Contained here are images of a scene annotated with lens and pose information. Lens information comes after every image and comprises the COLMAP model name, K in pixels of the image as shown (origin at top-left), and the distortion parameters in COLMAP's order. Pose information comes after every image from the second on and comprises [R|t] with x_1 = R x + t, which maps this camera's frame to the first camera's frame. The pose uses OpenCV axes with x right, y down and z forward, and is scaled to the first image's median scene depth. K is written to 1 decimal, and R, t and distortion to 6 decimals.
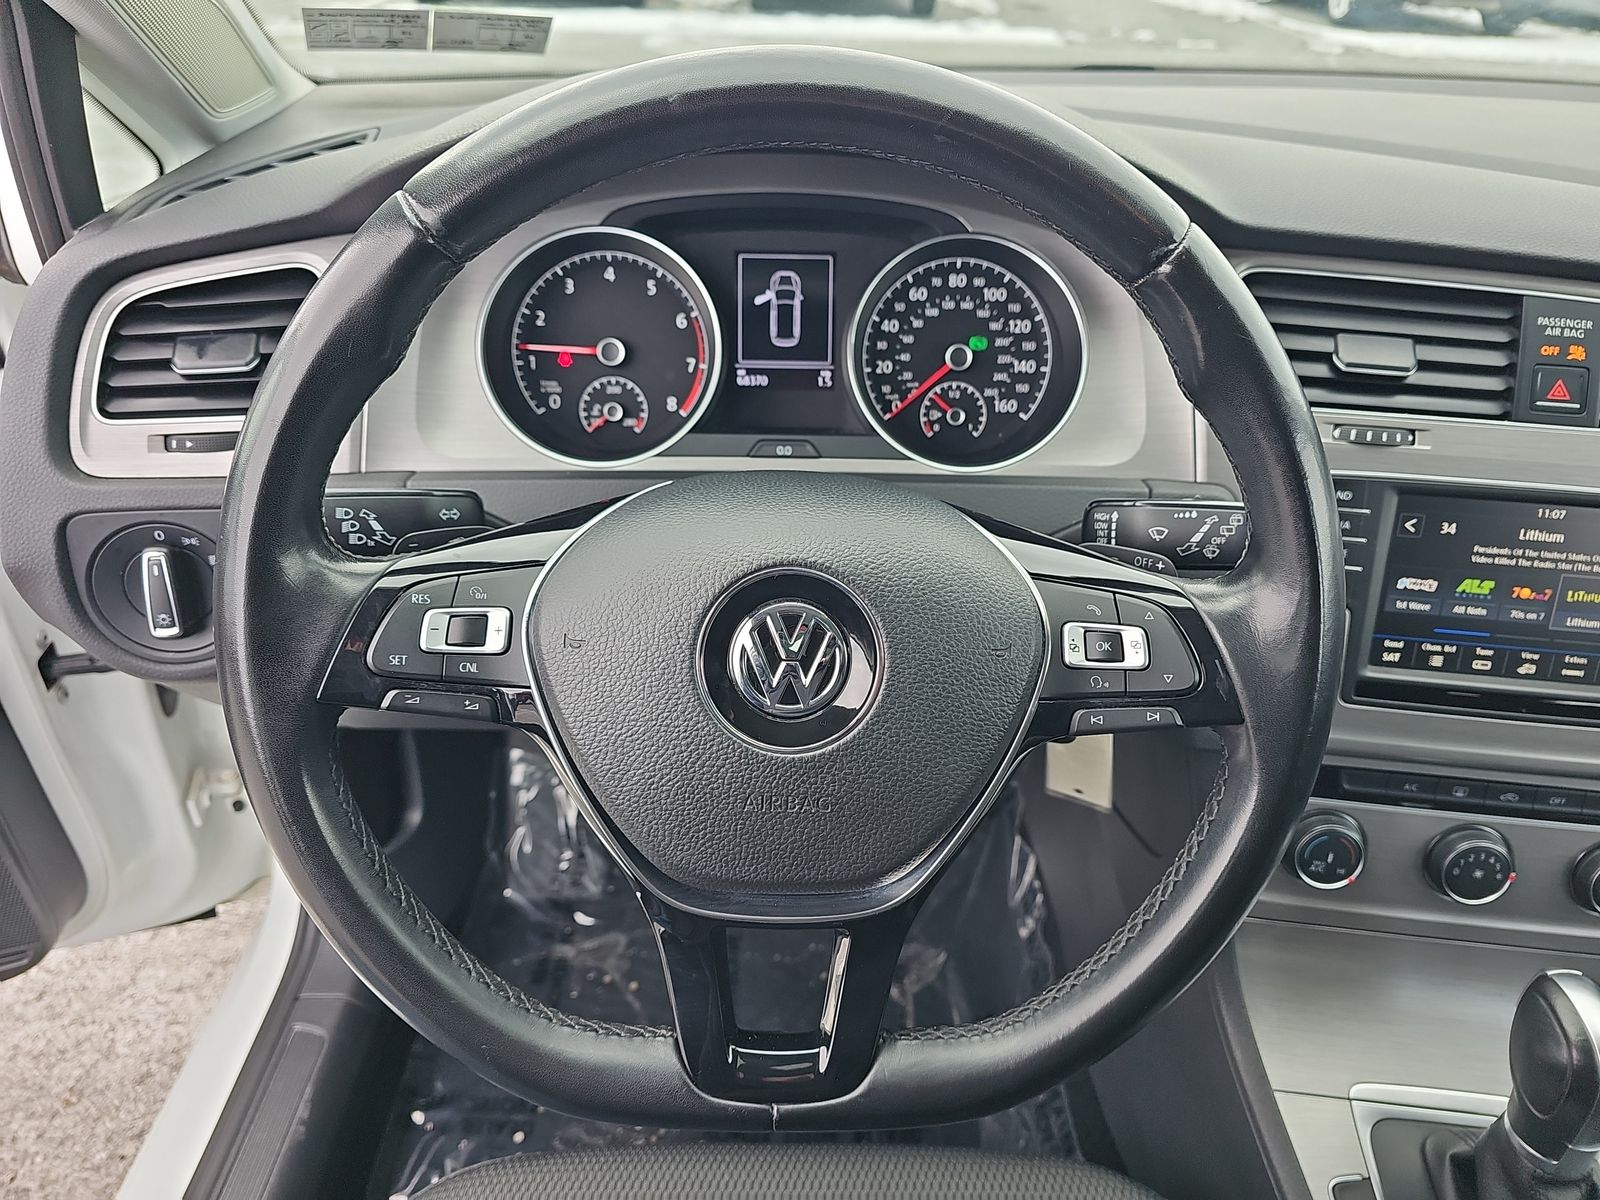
lens RADIAL K [[1065.4, 0, 805.9], [0, 1065.4, 596.9], [0, 0, 1]] dist [0.061814, -0.074968]
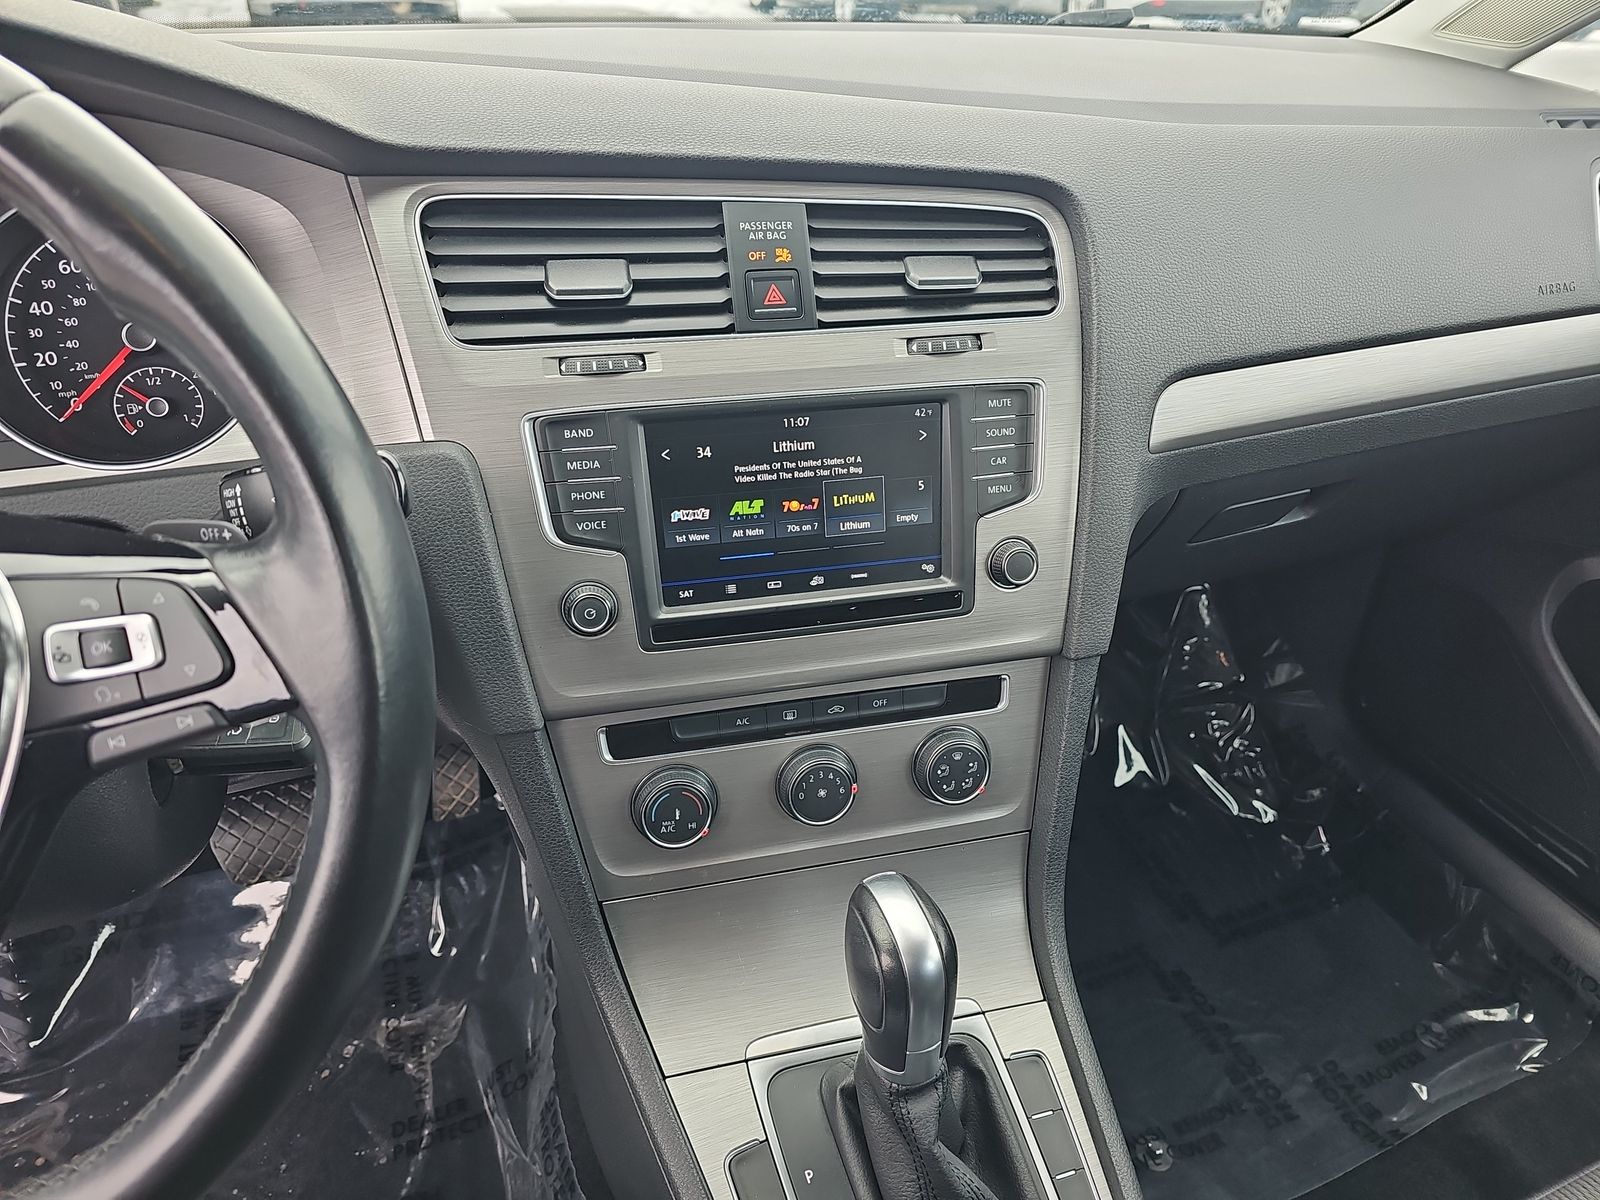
lens RADIAL K [[1057.8, 0, 794.1], [0, 1057.8, 607.4], [0, 0, 1]] dist [0.066671, -0.069957]
pose [[0.942646, -0.188567, 0.275430, 0.357080], [0.191363, 0.981373, 0.016945, 0.066525], [-0.273495, 0.036734, 0.961172, 0.068696]]
